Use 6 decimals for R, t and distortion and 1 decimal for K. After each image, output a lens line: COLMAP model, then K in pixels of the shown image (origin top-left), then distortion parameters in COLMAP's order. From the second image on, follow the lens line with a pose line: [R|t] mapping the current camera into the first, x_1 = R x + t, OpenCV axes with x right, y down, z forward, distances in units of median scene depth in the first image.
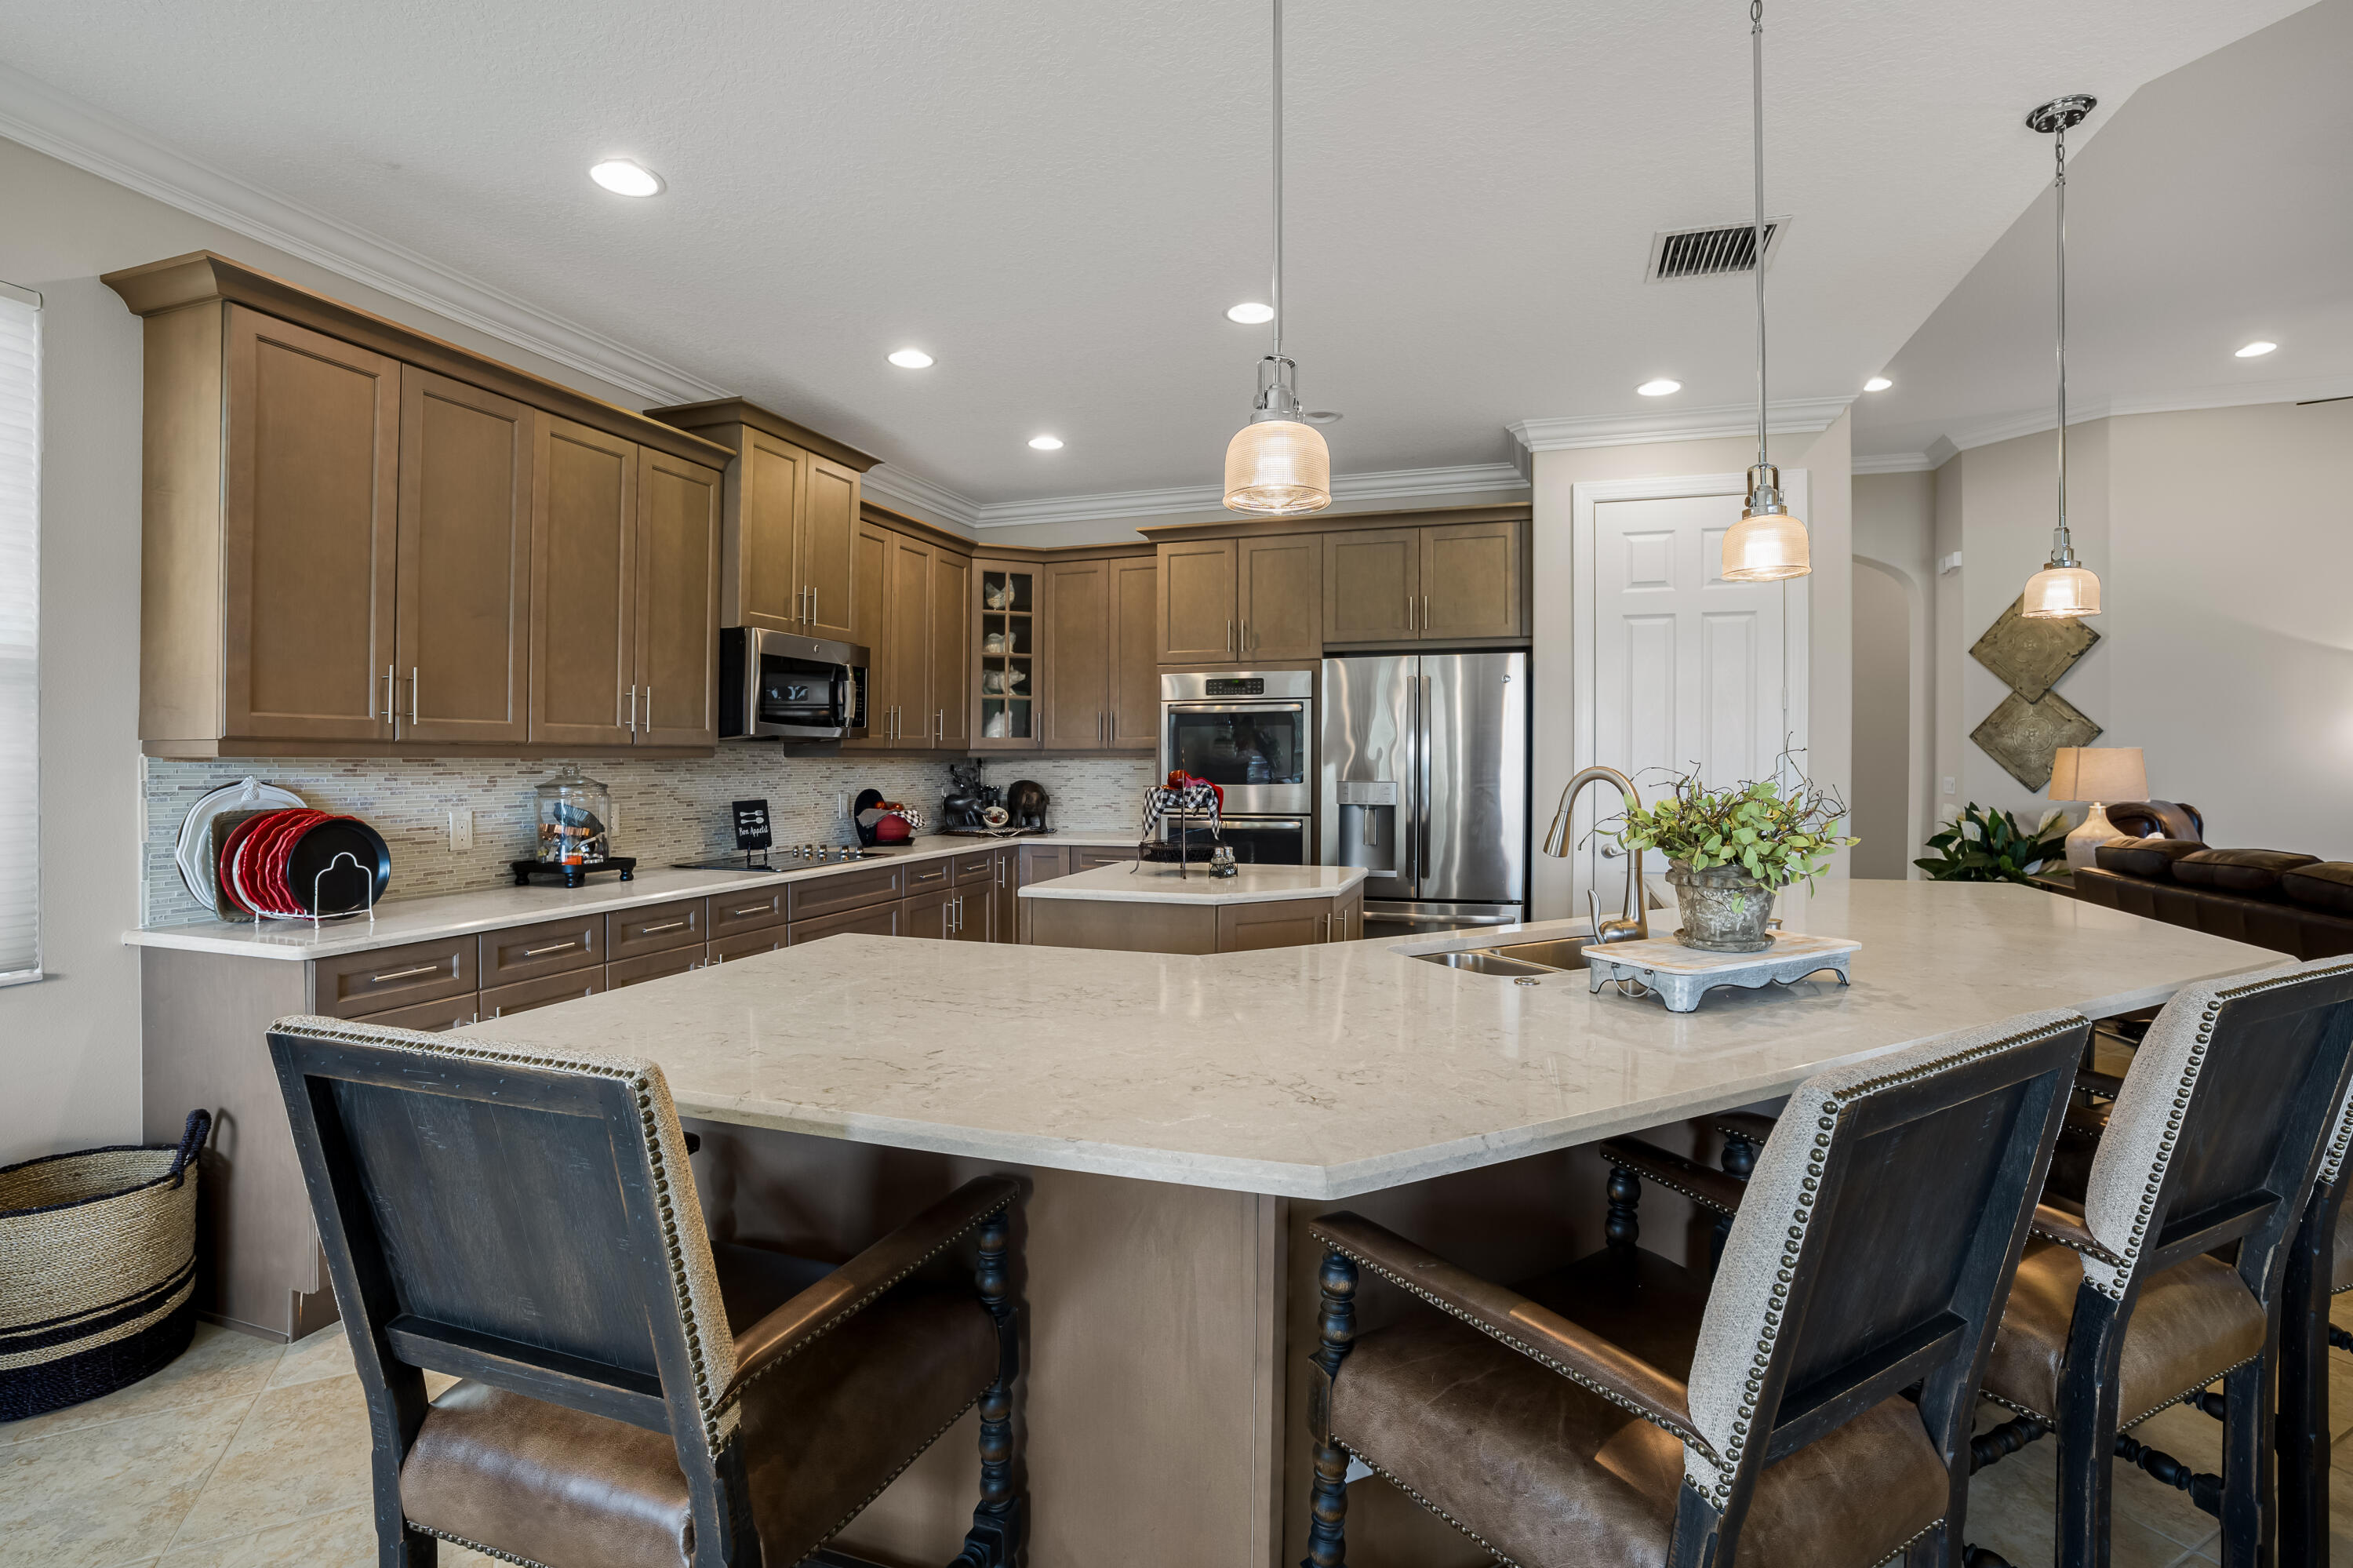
lens RADIAL K [[1075.7, 0, 1176.6], [0, 1075.7, 765.3], [0, 0, 1]] dist [-0.051553, 0.000825]
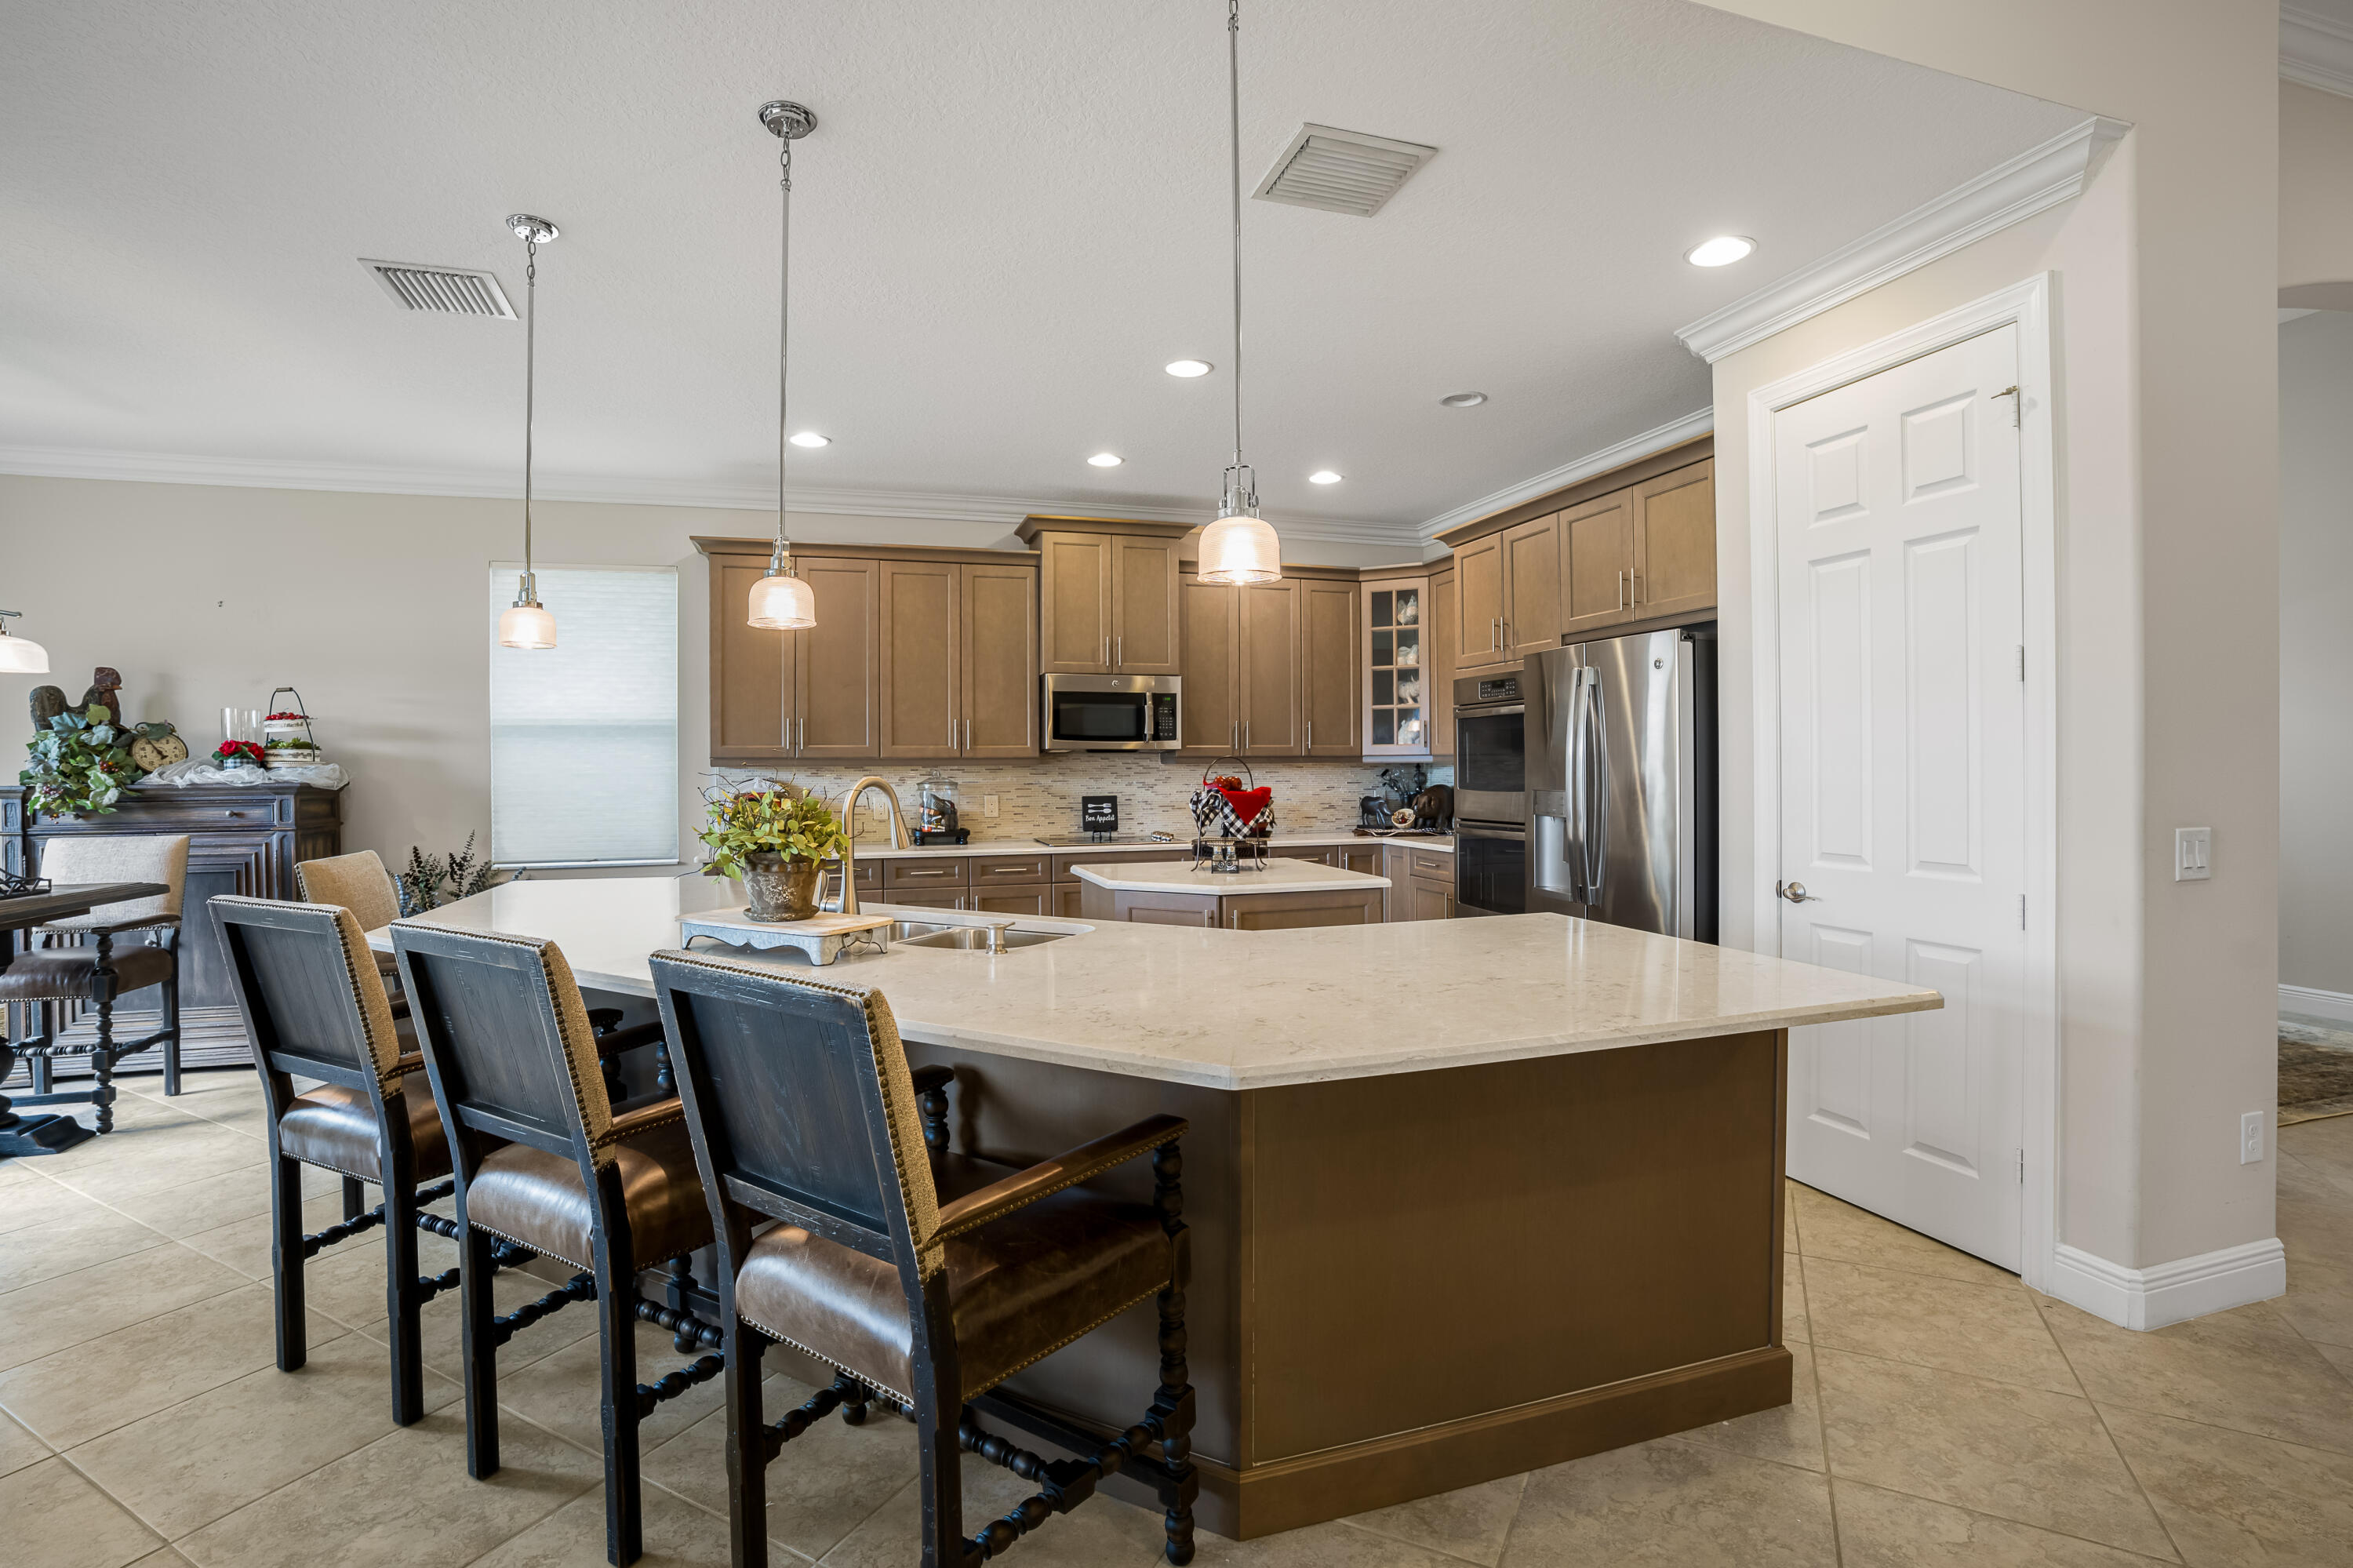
lens RADIAL K [[1075.7, 0, 1176.6], [0, 1075.7, 765.3], [0, 0, 1]] dist [-0.051553, 0.000825]
pose [[0.585844, -0.000520, -0.810423, 0.849085], [0.001327, 0.999999, 0.000318, -0.007415], [0.810422, -0.001262, 0.585845, 0.296161]]
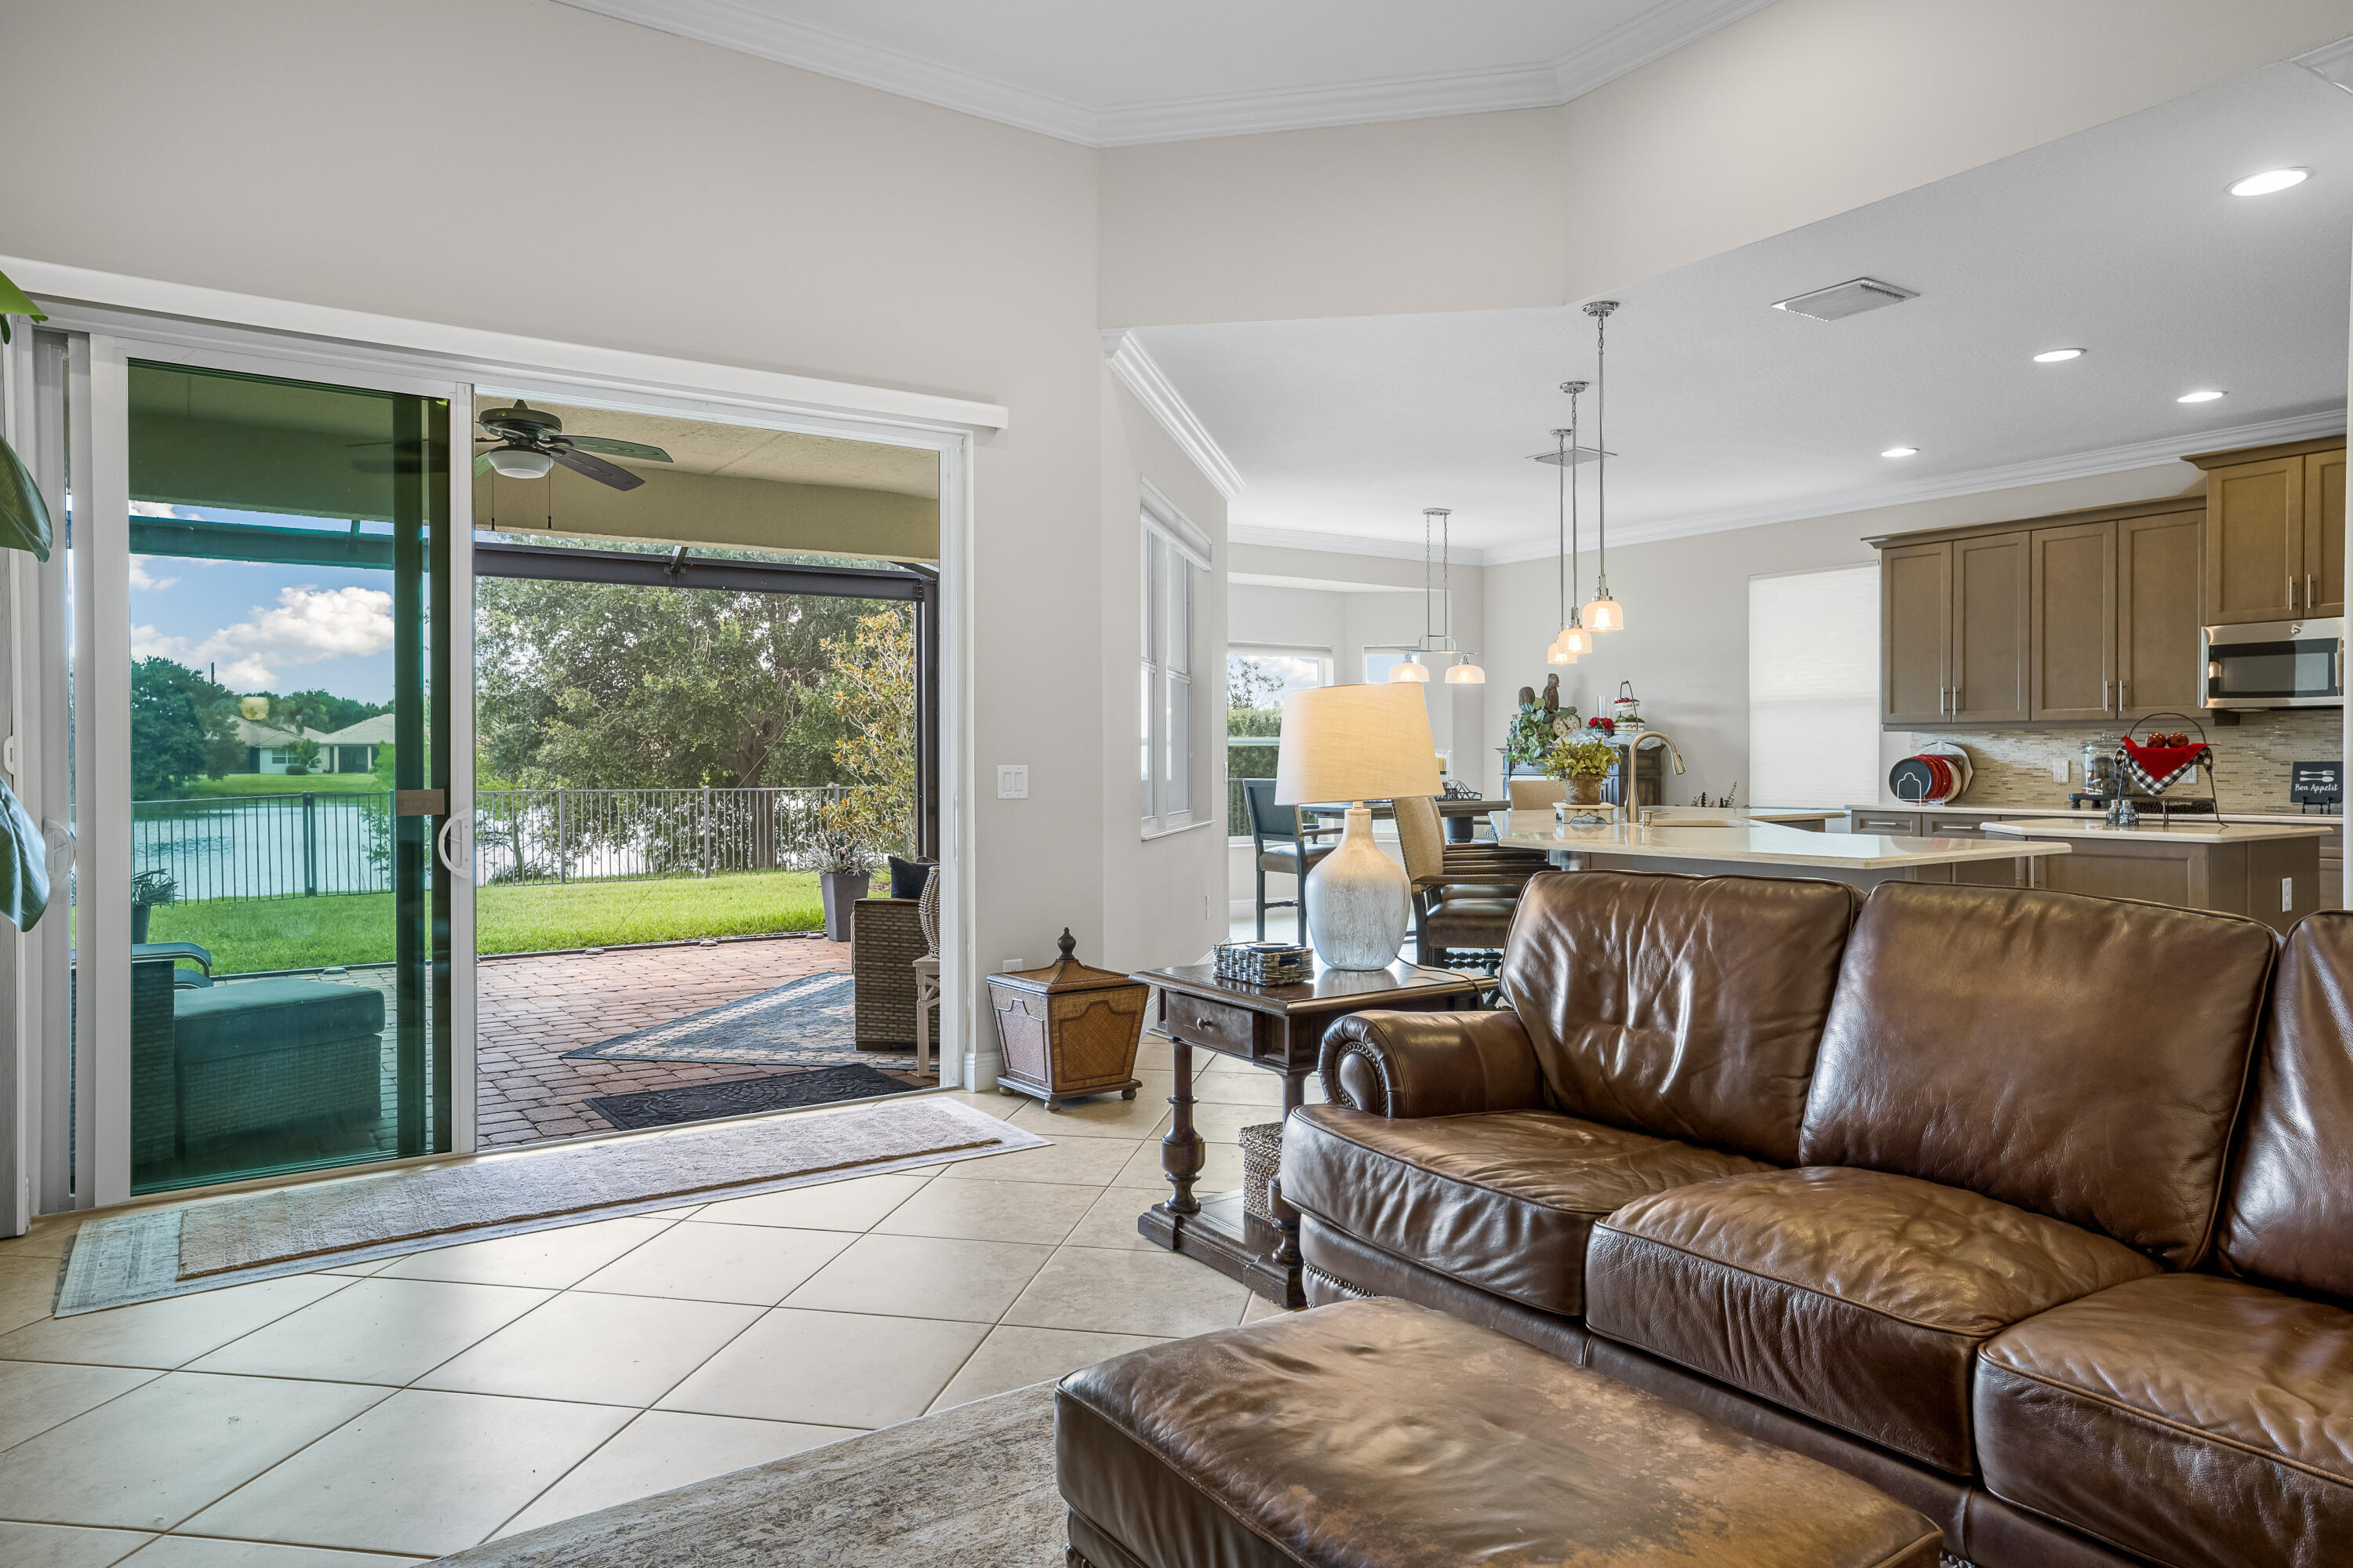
lens RADIAL K [[1496.0, 0, 1176.5], [0, 1496.0, 757.1], [0, 0, 1]] dist [0.000999, 0.000517]
pose [[-0.602084, 0.006325, -0.798408, 1.800244], [0.003460, 0.999980, 0.005312, 0.016401], [0.798425, 0.000435, -0.602094, 1.081300]]
